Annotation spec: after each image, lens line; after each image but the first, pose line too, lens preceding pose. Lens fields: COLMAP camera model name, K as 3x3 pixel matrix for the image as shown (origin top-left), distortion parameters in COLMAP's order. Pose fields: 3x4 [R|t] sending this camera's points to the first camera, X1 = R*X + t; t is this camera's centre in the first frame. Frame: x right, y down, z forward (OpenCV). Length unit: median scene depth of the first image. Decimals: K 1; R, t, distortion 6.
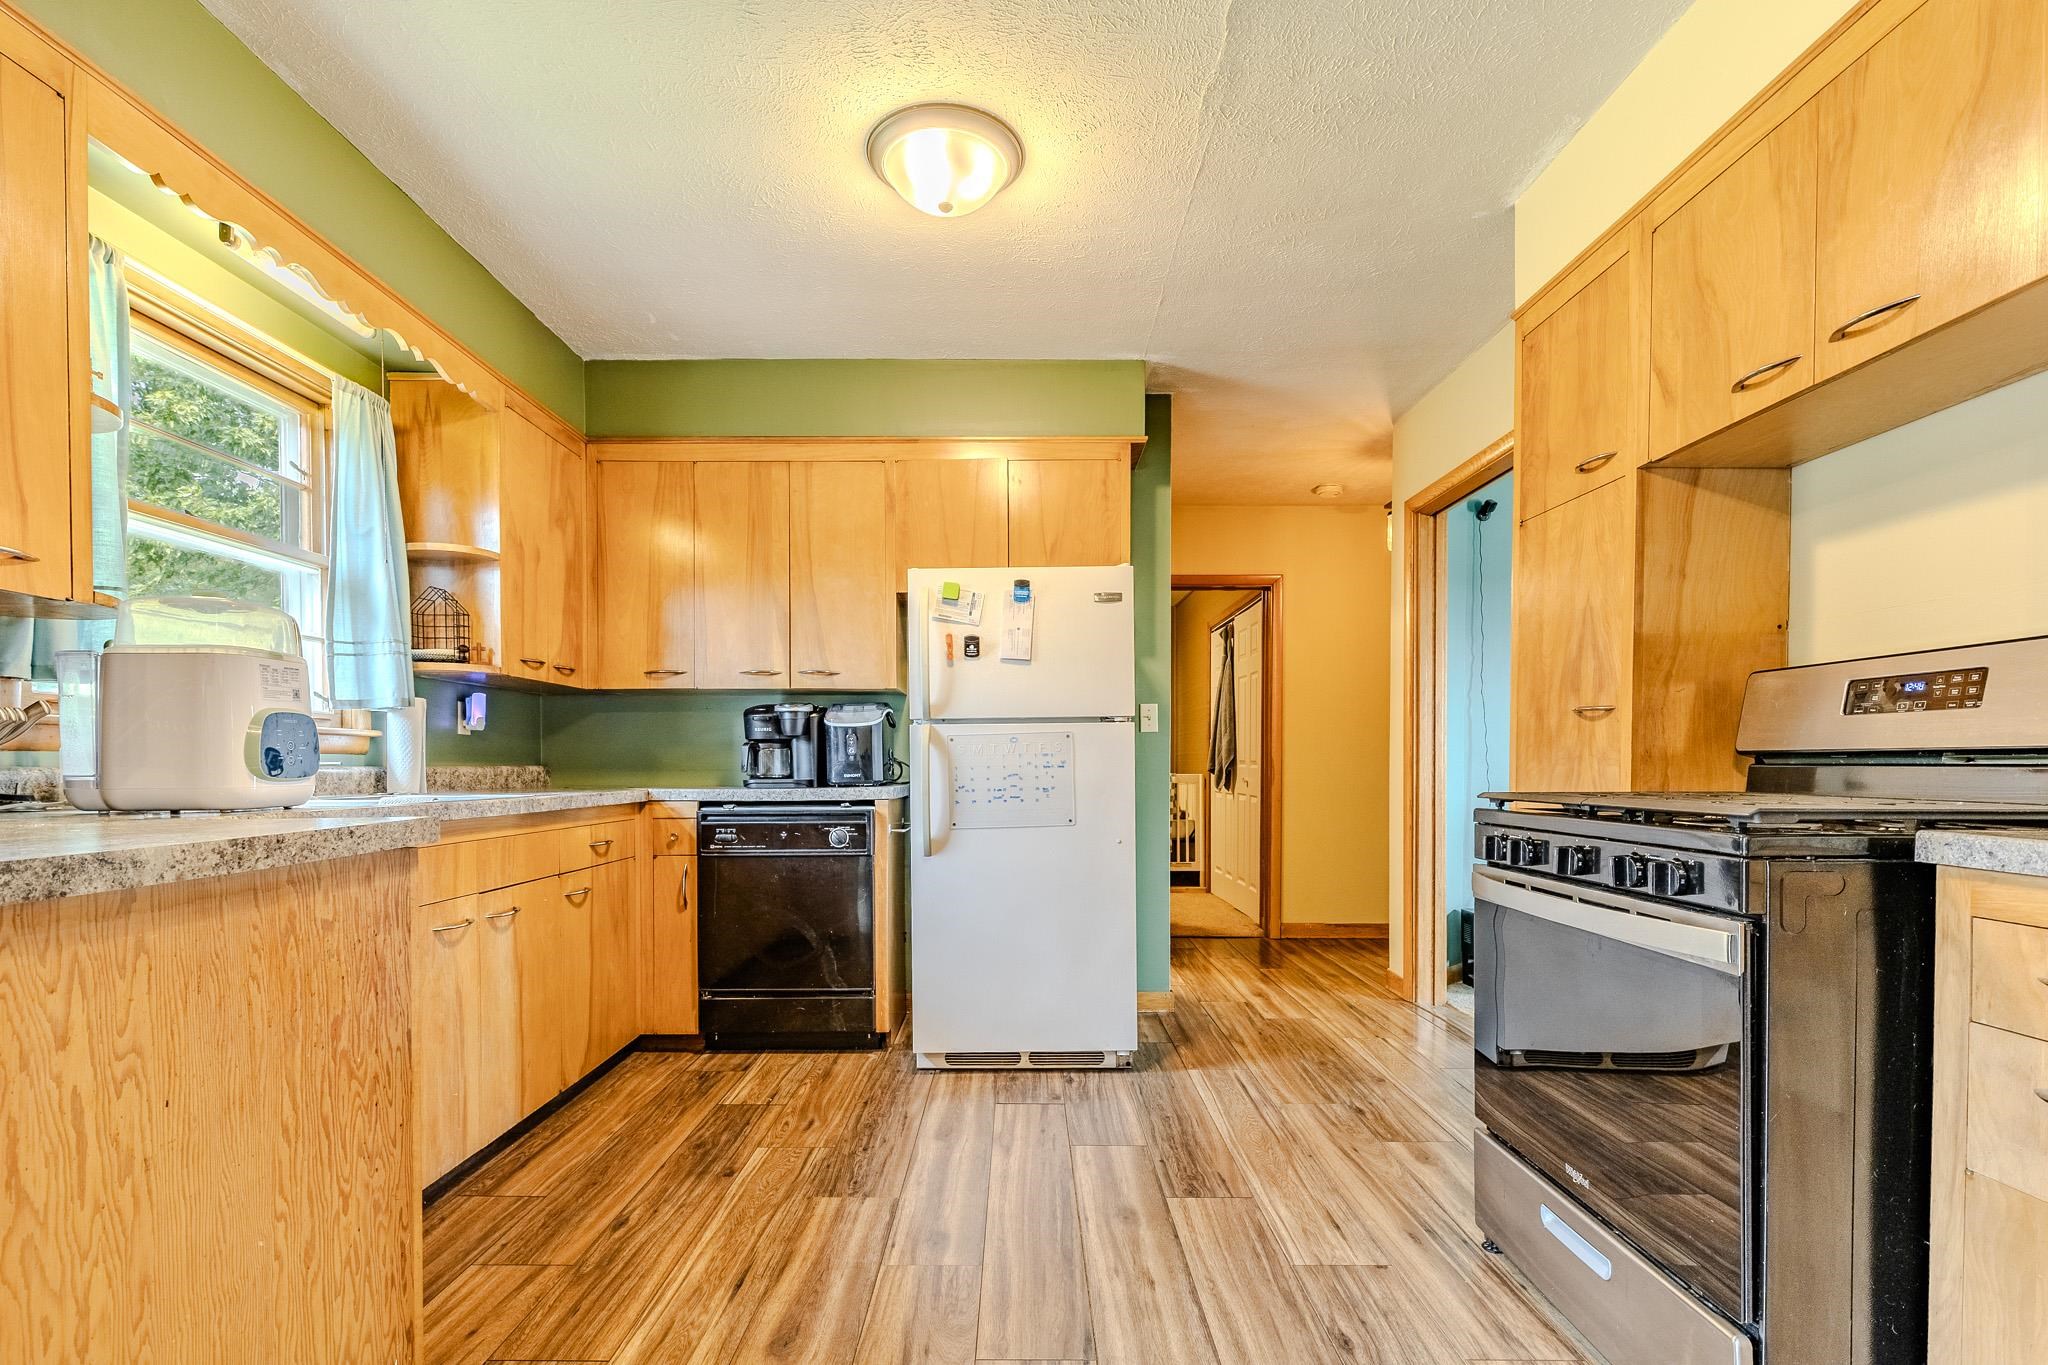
lens RADIAL K [[938.8, 0, 1029.3], [0, 938.8, 778.4], [0, 0, 1]] dist [0.002312, -0.000418]
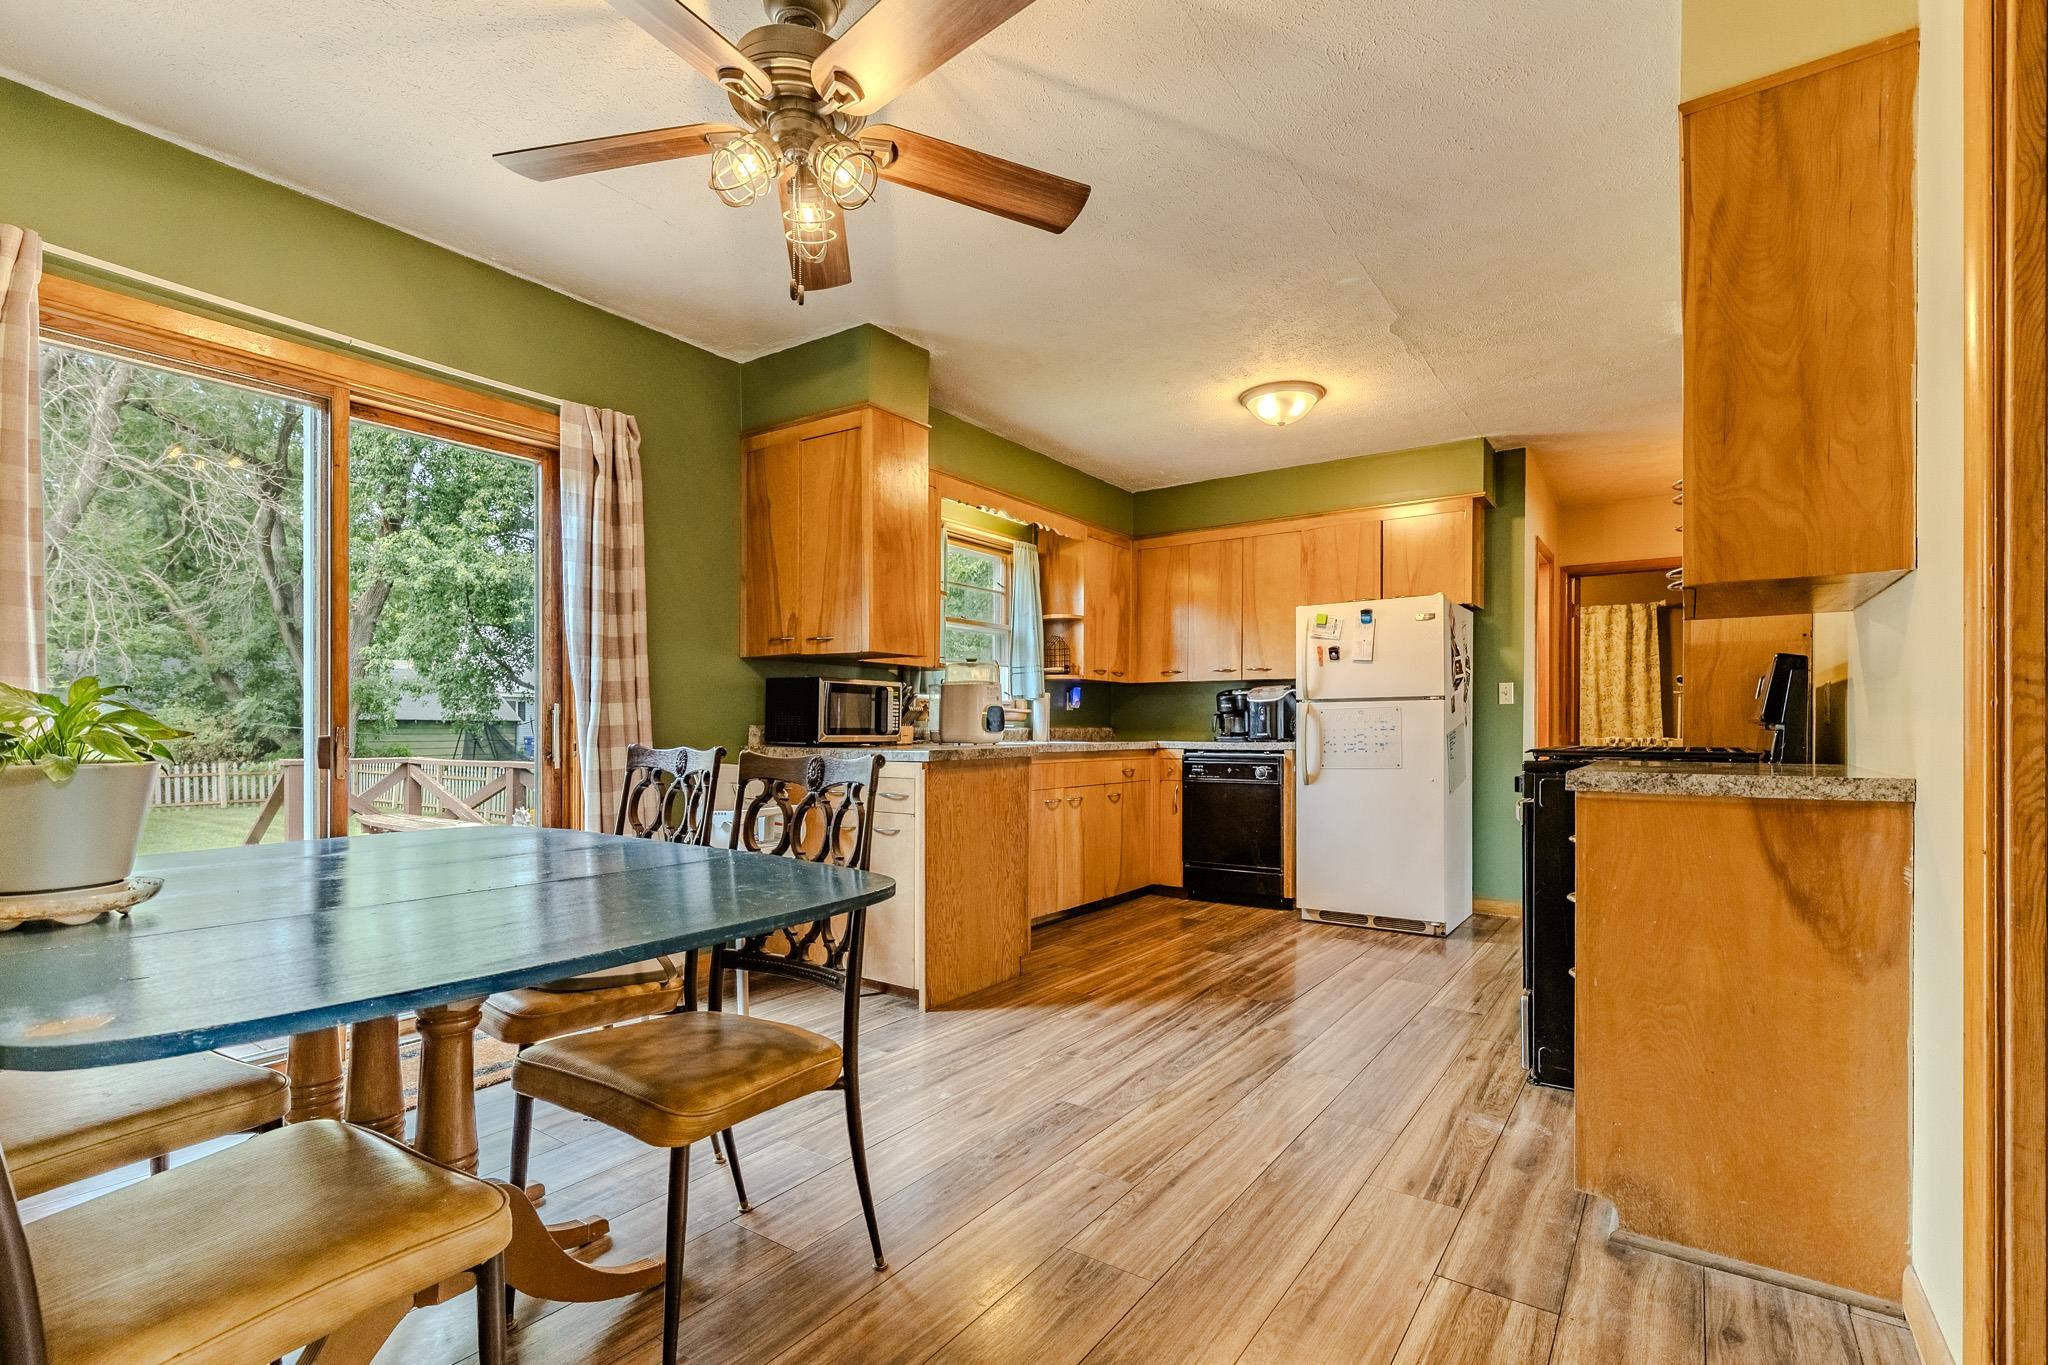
lens RADIAL K [[931.4, 0, 1027.5], [0, 931.4, 725.7], [0, 0, 1]] dist [-0.000011, -0.000008]
pose [[0.807496, 0.002643, -0.589867, 0.446465], [-0.012867, 0.999831, -0.013134, 0.008664], [0.589733, 0.018195, 0.807393, -0.569927]]
